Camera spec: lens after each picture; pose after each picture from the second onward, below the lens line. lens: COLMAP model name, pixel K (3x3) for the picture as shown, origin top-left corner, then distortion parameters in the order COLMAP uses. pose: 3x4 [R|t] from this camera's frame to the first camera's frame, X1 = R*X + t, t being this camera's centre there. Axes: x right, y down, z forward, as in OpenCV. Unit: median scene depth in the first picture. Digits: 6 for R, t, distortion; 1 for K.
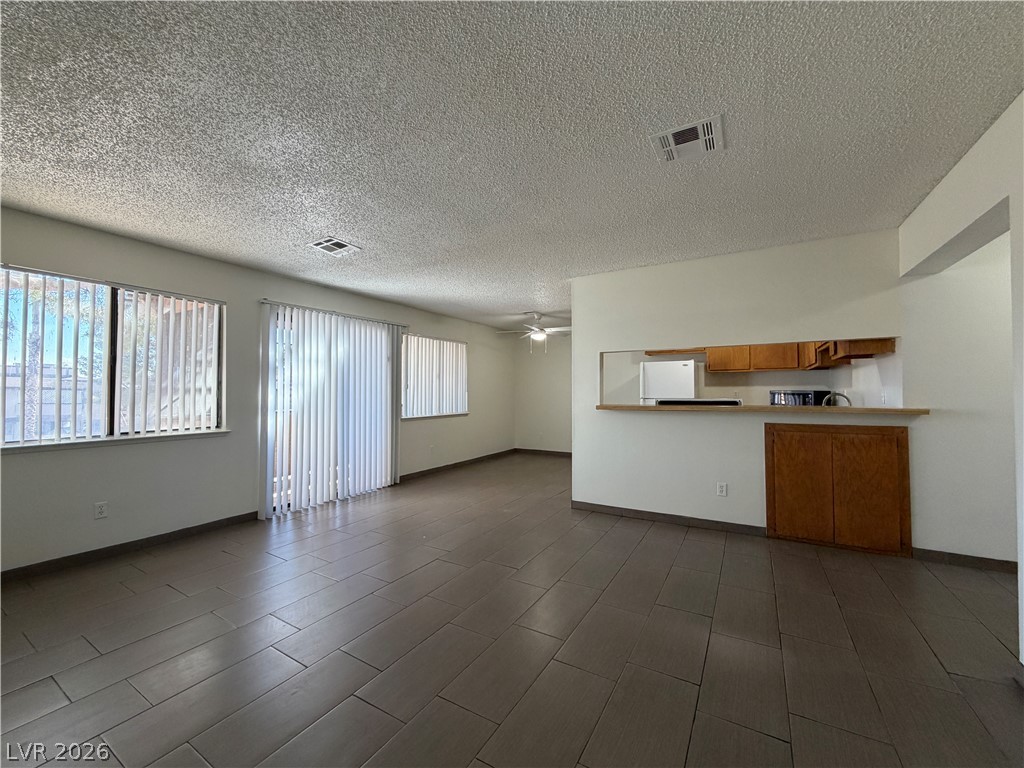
lens RADIAL K [[408.6, 0, 508.6], [0, 408.6, 374.4], [0, 0, 1]] dist [0.000438, 0.000294]
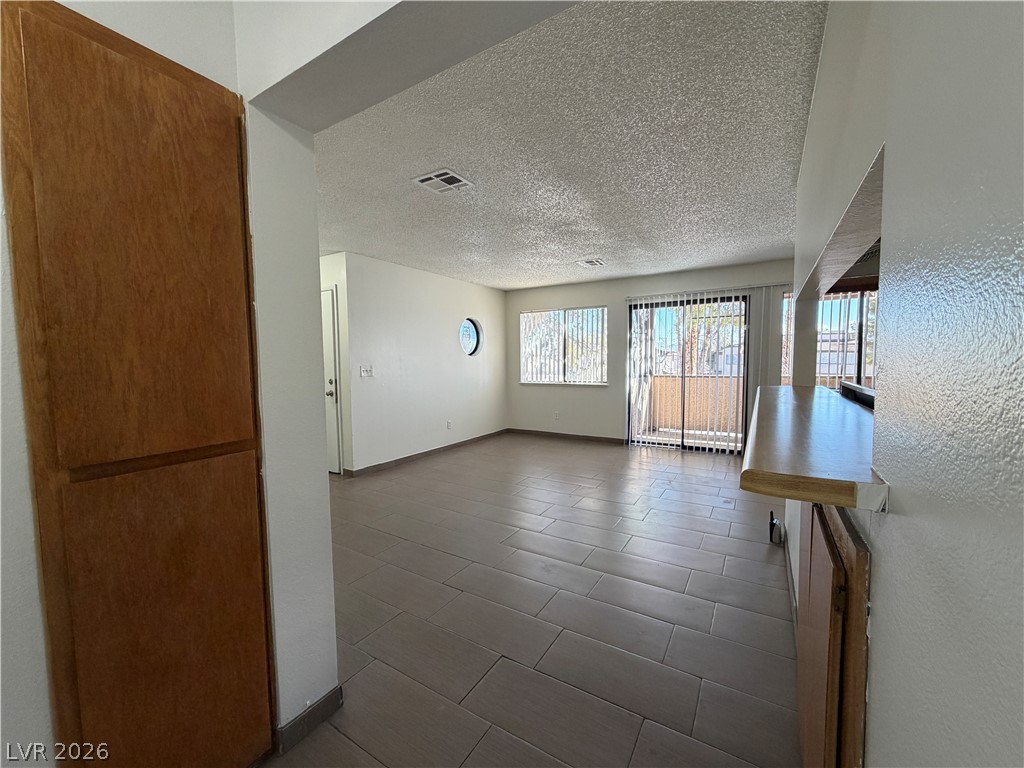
lens RADIAL K [[408.6, 0, 512.5], [0, 408.6, 388.8], [0, 0, 1]] dist [0.000438, 0.000294]
pose [[0.001803, 0.075207, -0.997166, 0.971806], [0.056211, 0.995584, 0.075189, 0.008974], [0.998417, -0.056187, -0.002433, 0.636084]]
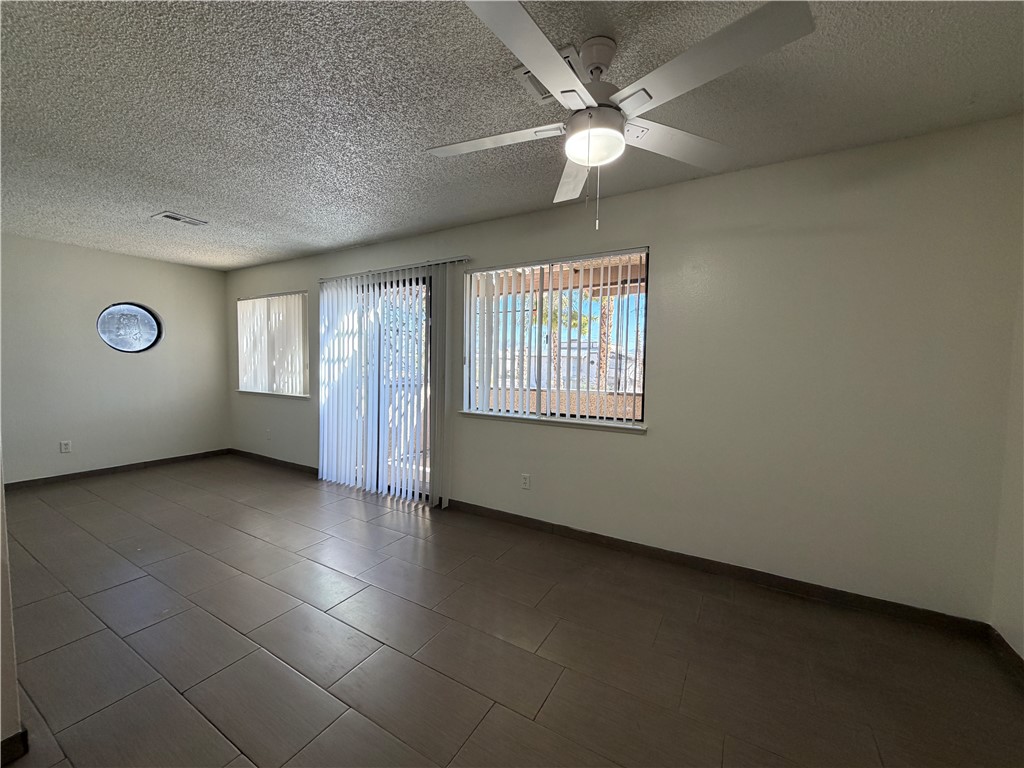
lens RADIAL K [[408.6, 0, 507.8], [0, 408.6, 384.9], [0, 0, 1]] dist [0.000438, 0.000294]
pose [[0.013535, 0.059476, -0.998138, 0.552750], [0.029155, 0.997781, 0.059850, 0.047149], [0.999483, -0.029911, 0.011771, 1.623467]]
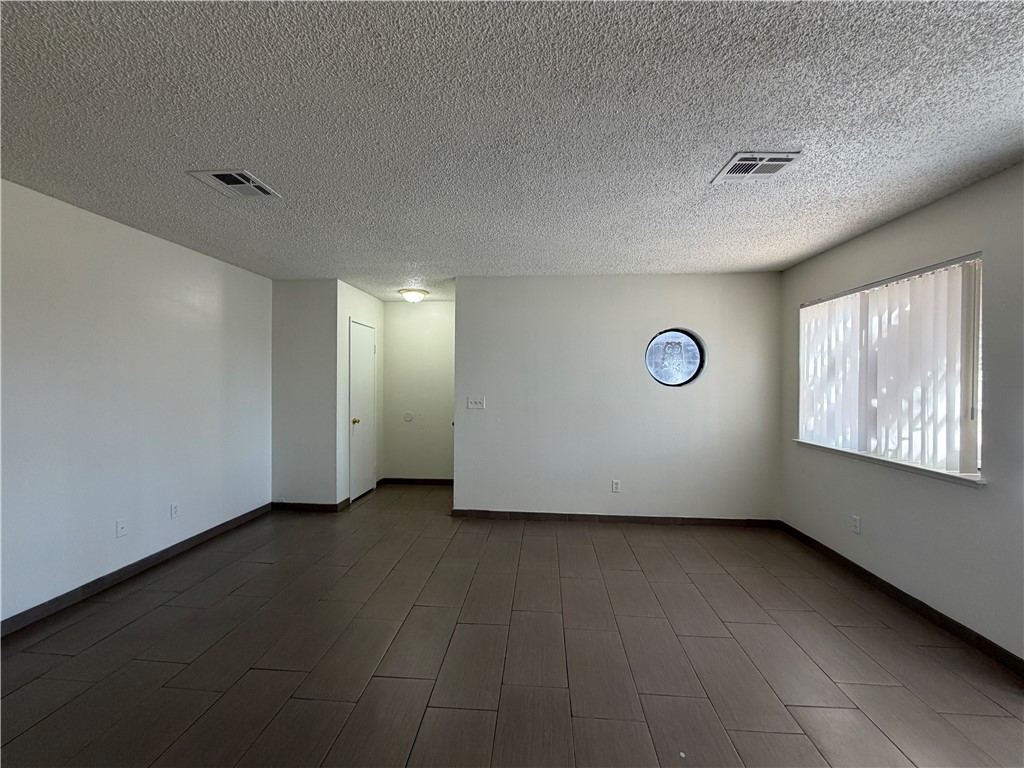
lens RADIAL K [[408.6, 0, 509.5], [0, 408.6, 385.3], [0, 0, 1]] dist [0.000438, 0.000294]
pose [[-0.890480, -0.000428, -0.455022, 0.148262], [0.017609, 0.999218, -0.035400, 0.017219], [0.454682, -0.039536, -0.889776, 1.241268]]
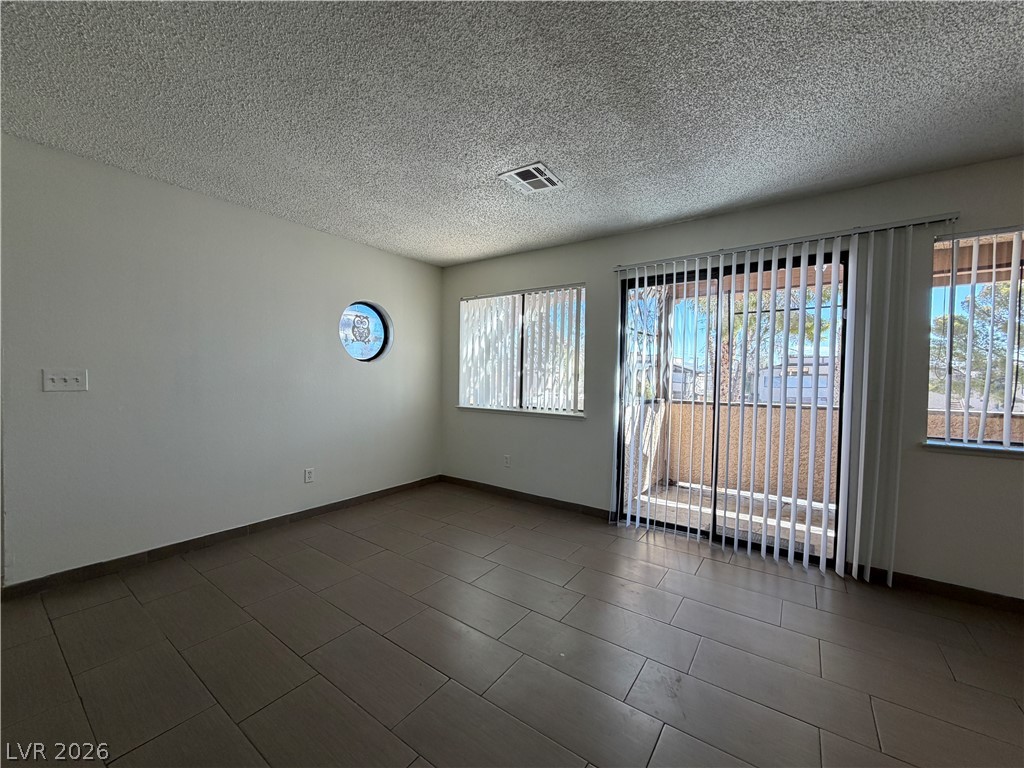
lens RADIAL K [[408.6, 0, 510.0], [0, 408.6, 386.4], [0, 0, 1]] dist [0.000438, 0.000294]
pose [[-0.069903, 0.029582, -0.997115, 0.296062], [0.029814, 0.999176, 0.027553, 0.036616], [0.997108, -0.027802, -0.070727, 0.916478]]
